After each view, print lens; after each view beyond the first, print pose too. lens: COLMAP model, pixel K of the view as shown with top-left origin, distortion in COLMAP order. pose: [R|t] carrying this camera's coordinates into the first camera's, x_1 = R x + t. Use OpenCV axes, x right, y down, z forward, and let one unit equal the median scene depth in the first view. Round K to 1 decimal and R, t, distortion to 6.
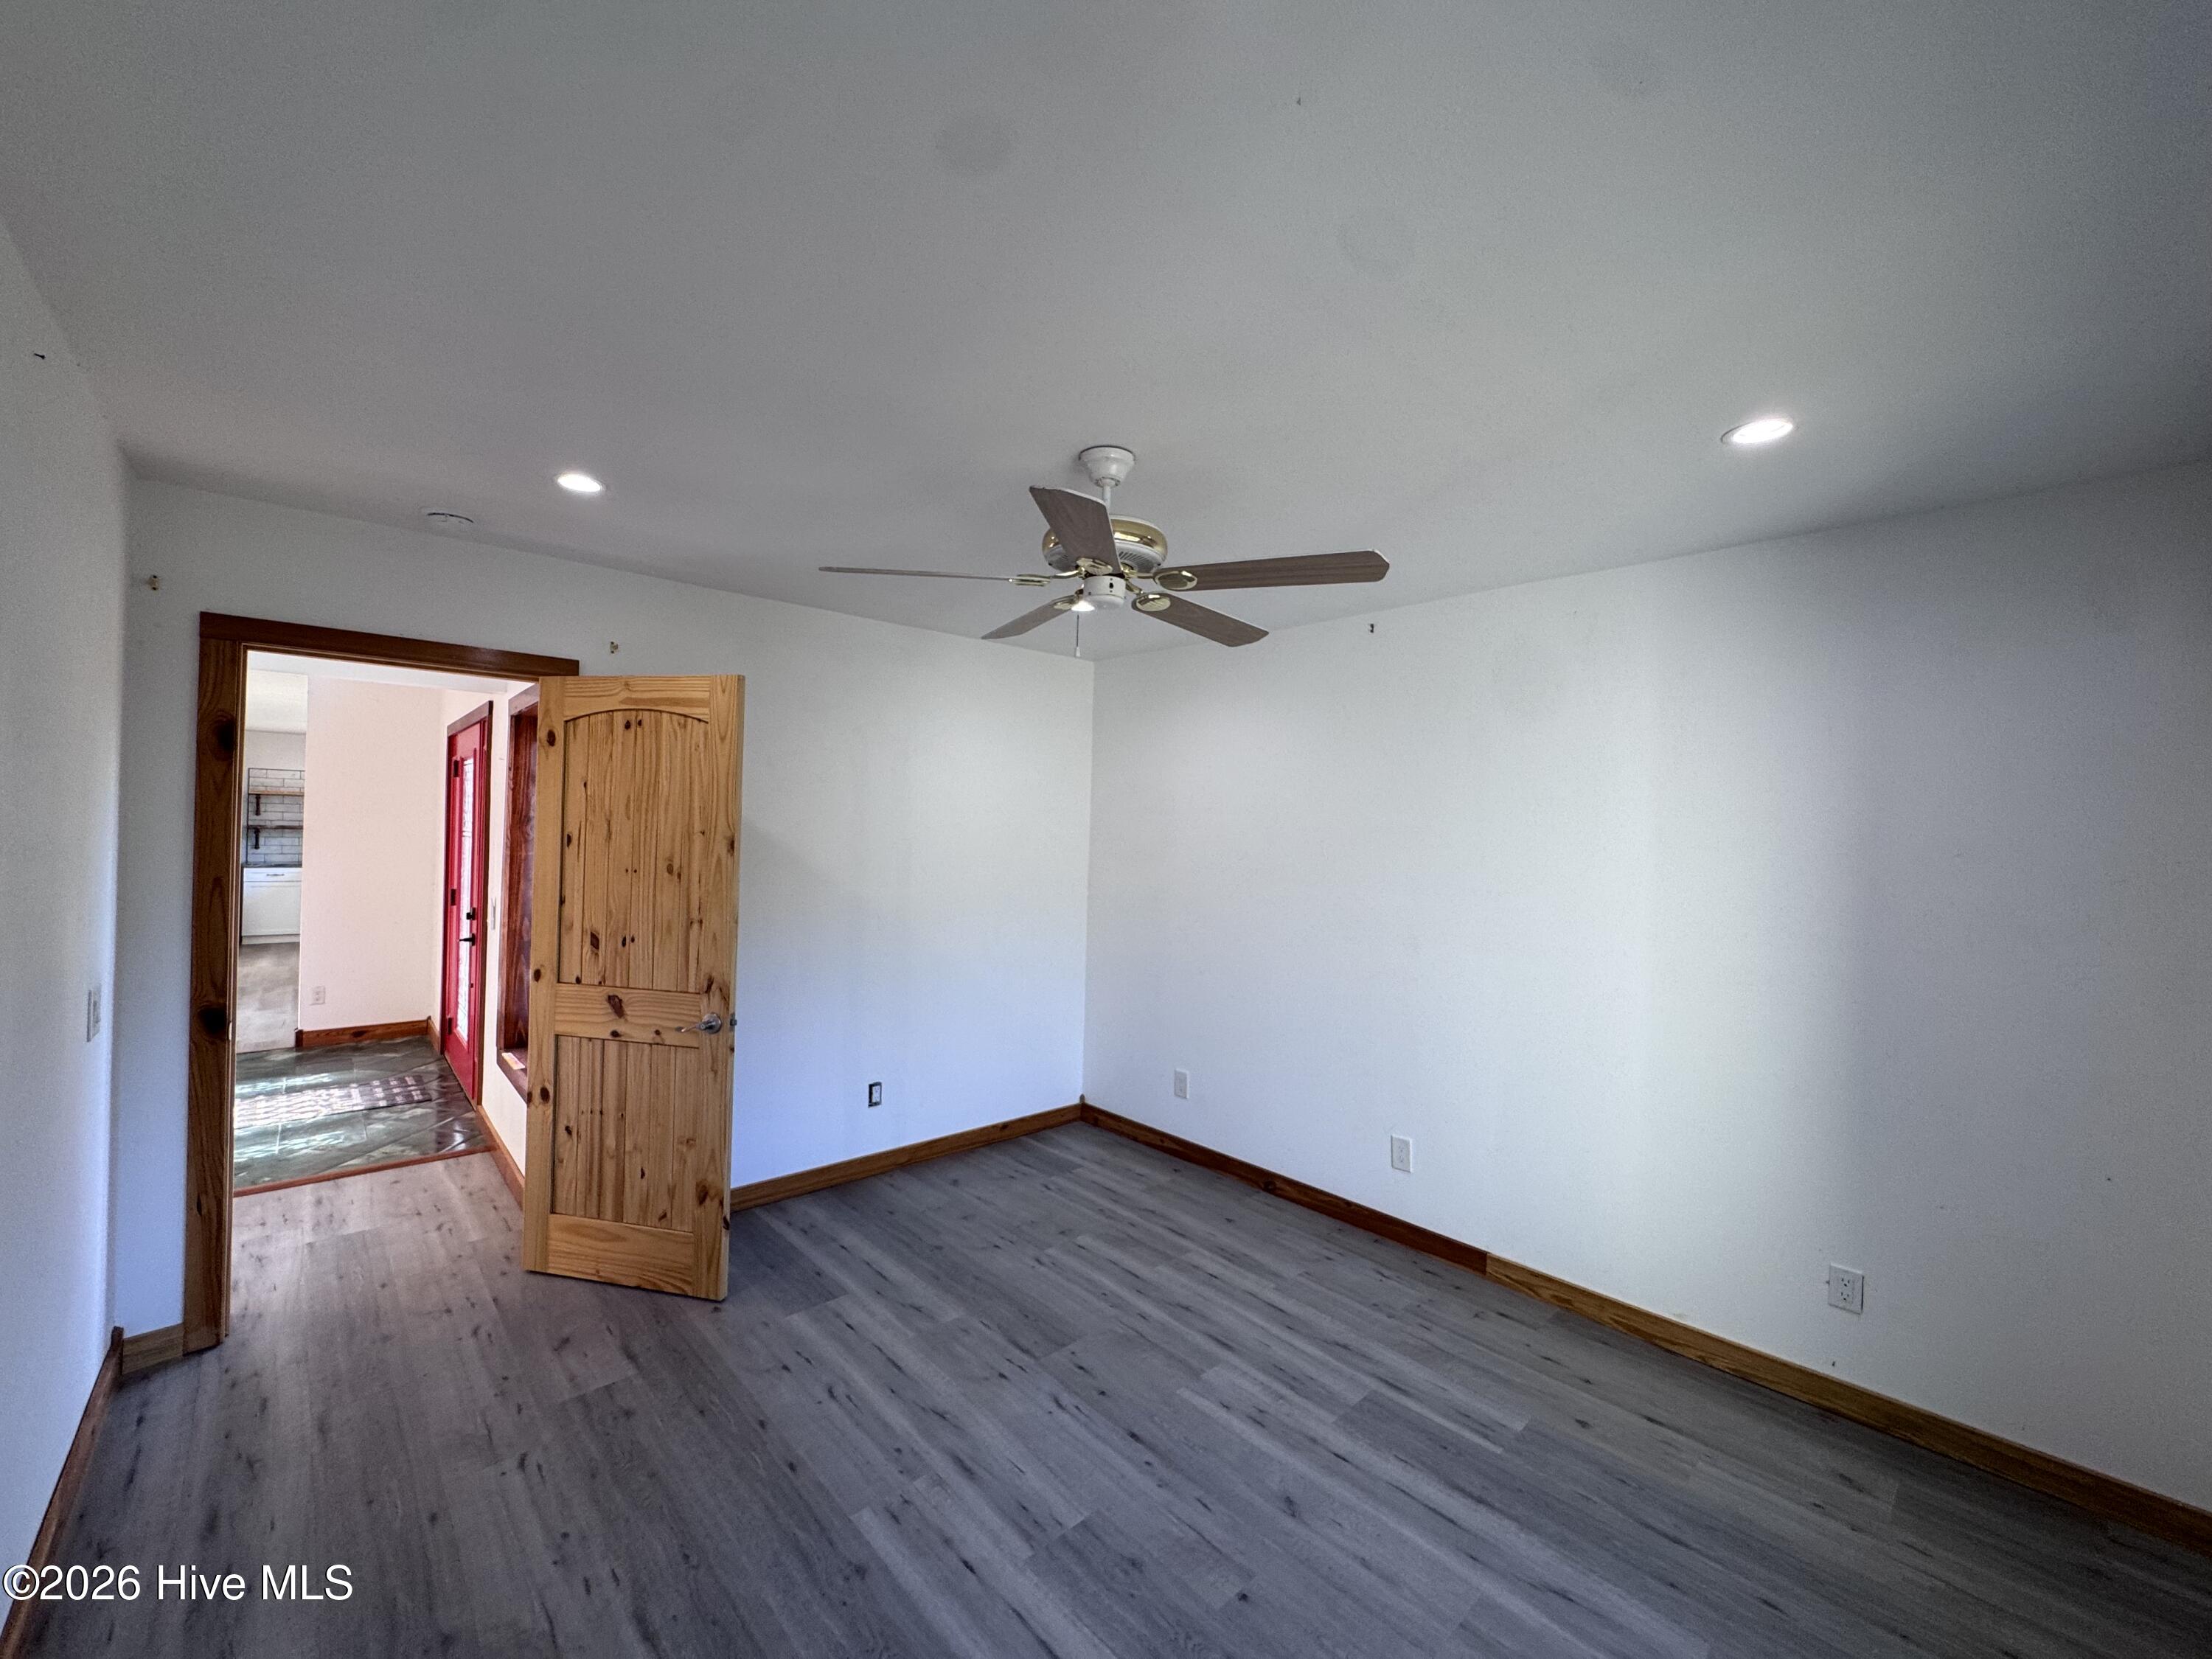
lens RADIAL K [[879.1, 0, 1103.8], [0, 879.1, 832.3], [0, 0, 1]] dist [-0.002789, 0.000107]
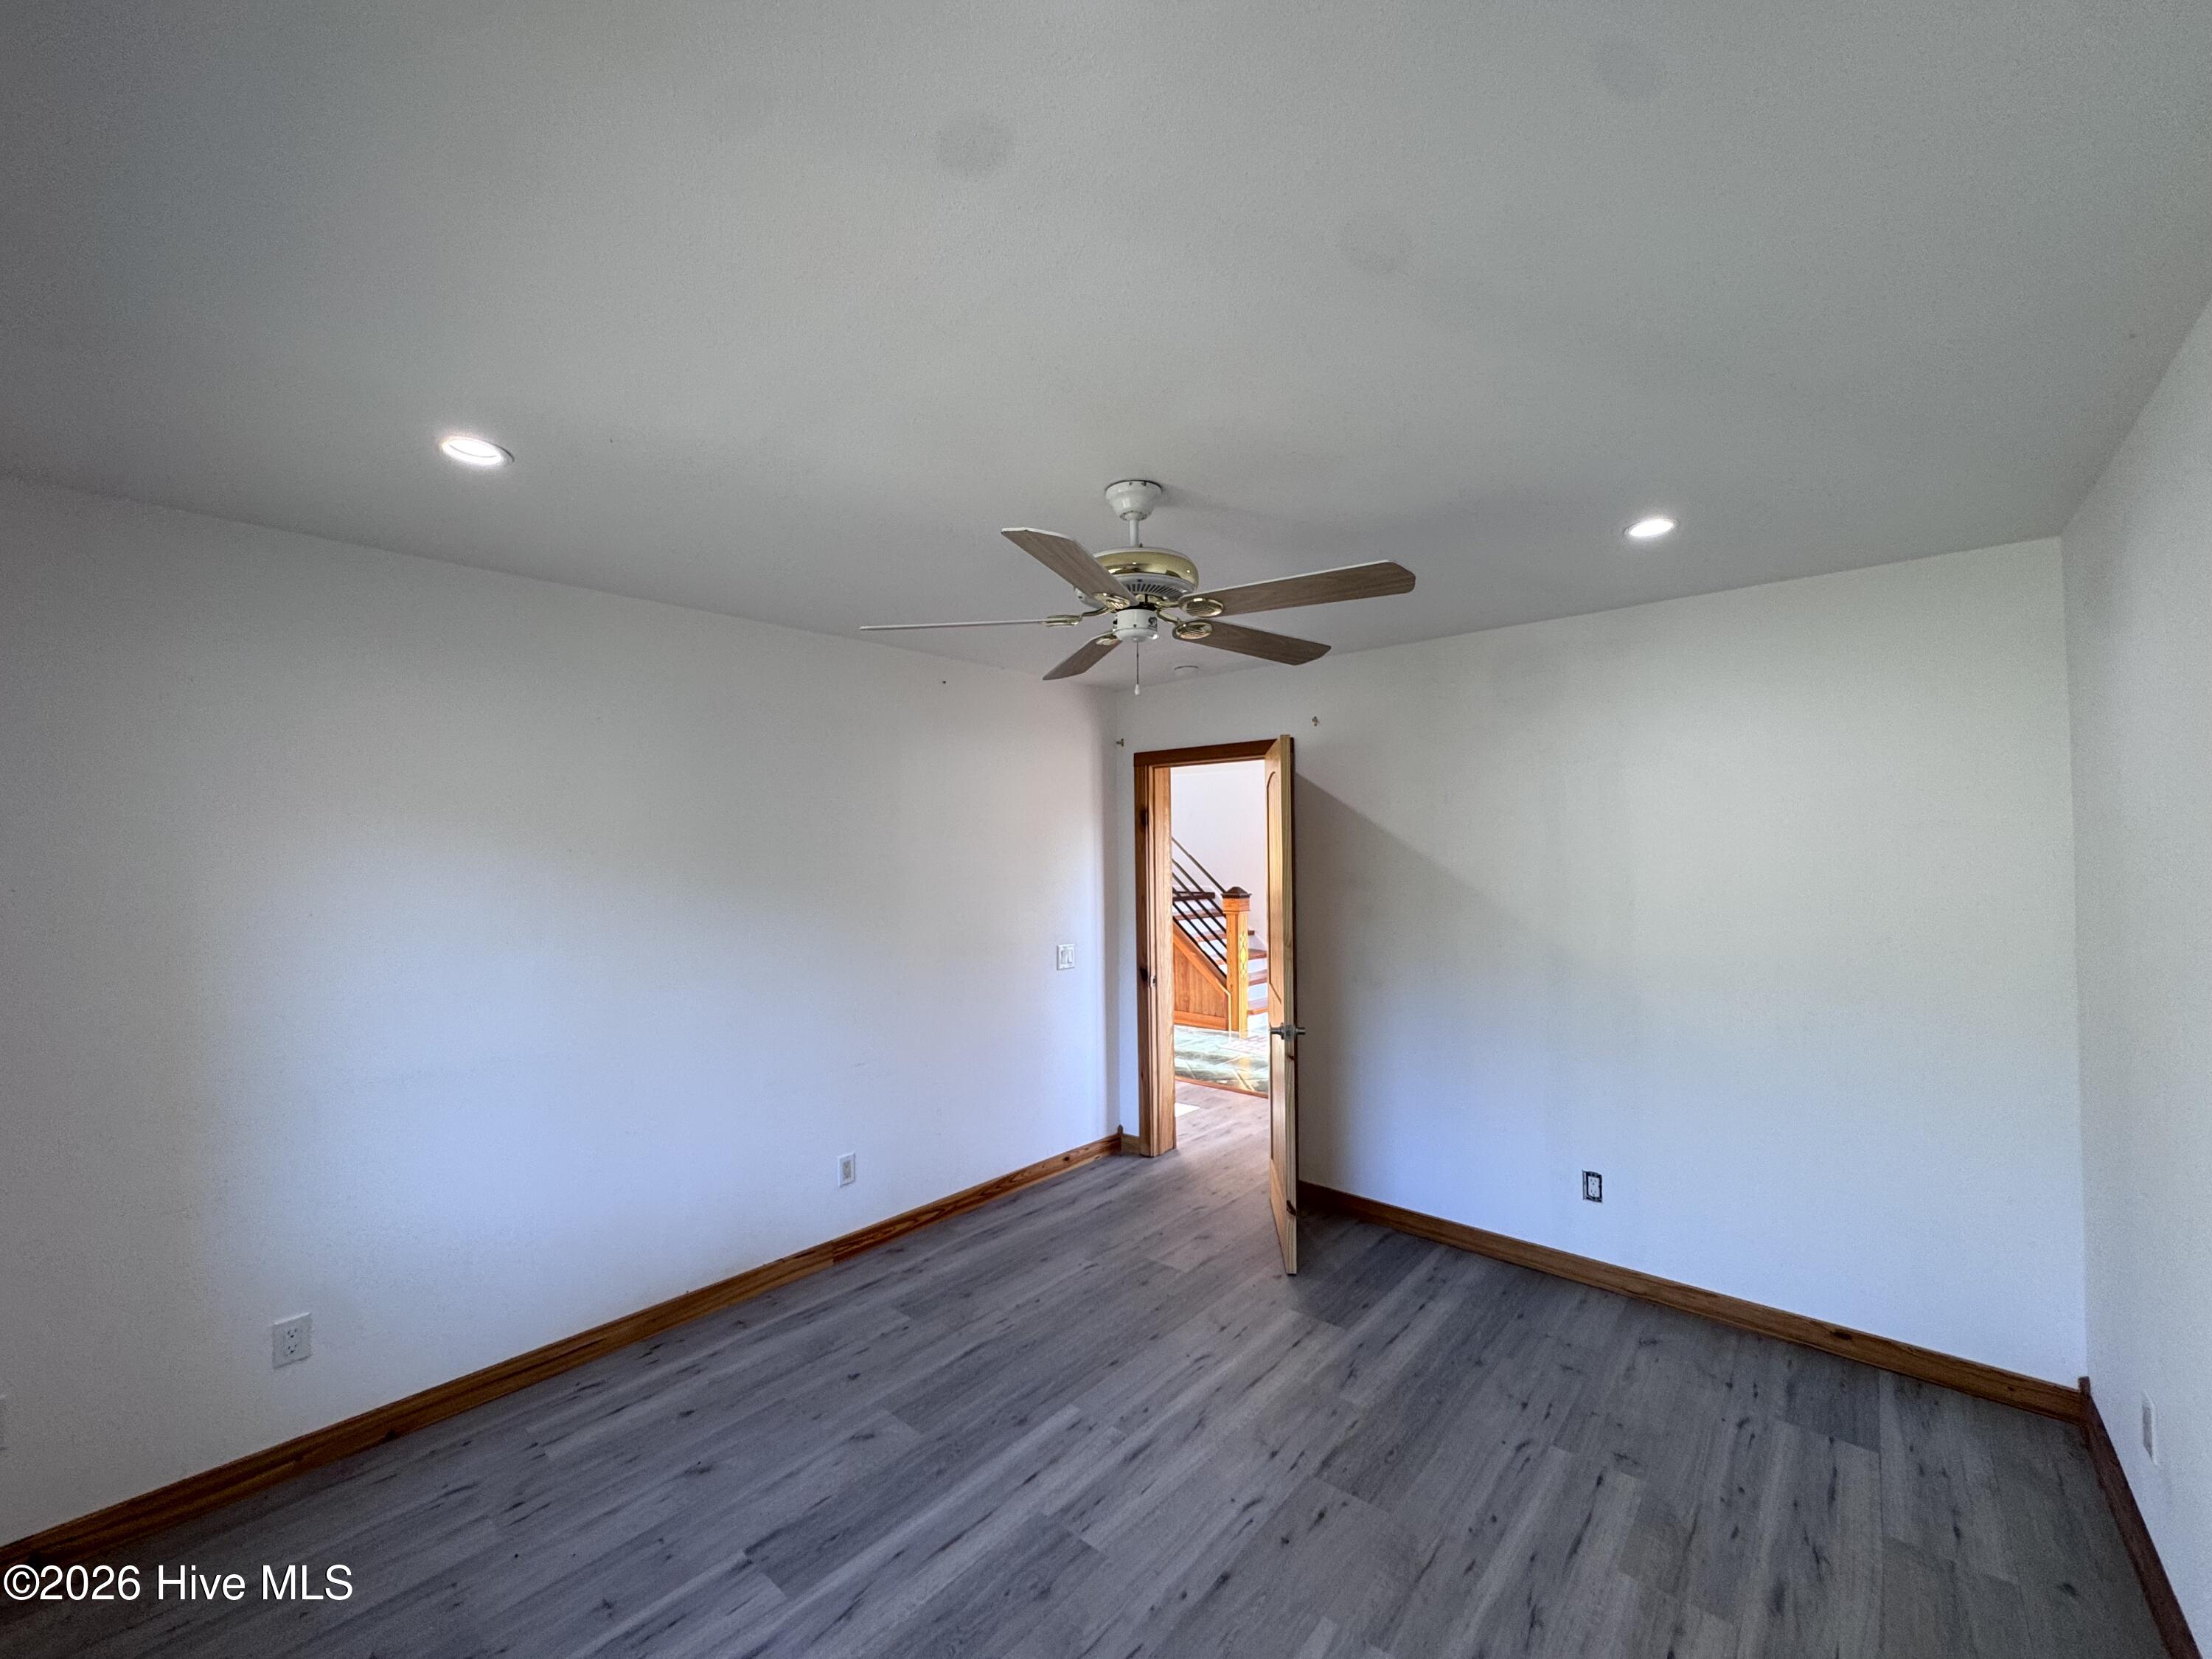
lens RADIAL K [[879.1, 0, 1102.9], [0, 879.1, 824.4], [0, 0, 1]] dist [-0.002789, 0.000107]
pose [[0.113469, -0.058495, -0.991818, 0.720446], [0.005587, 0.998287, -0.058238, 0.009640], [0.993526, 0.001067, 0.113601, 0.629327]]
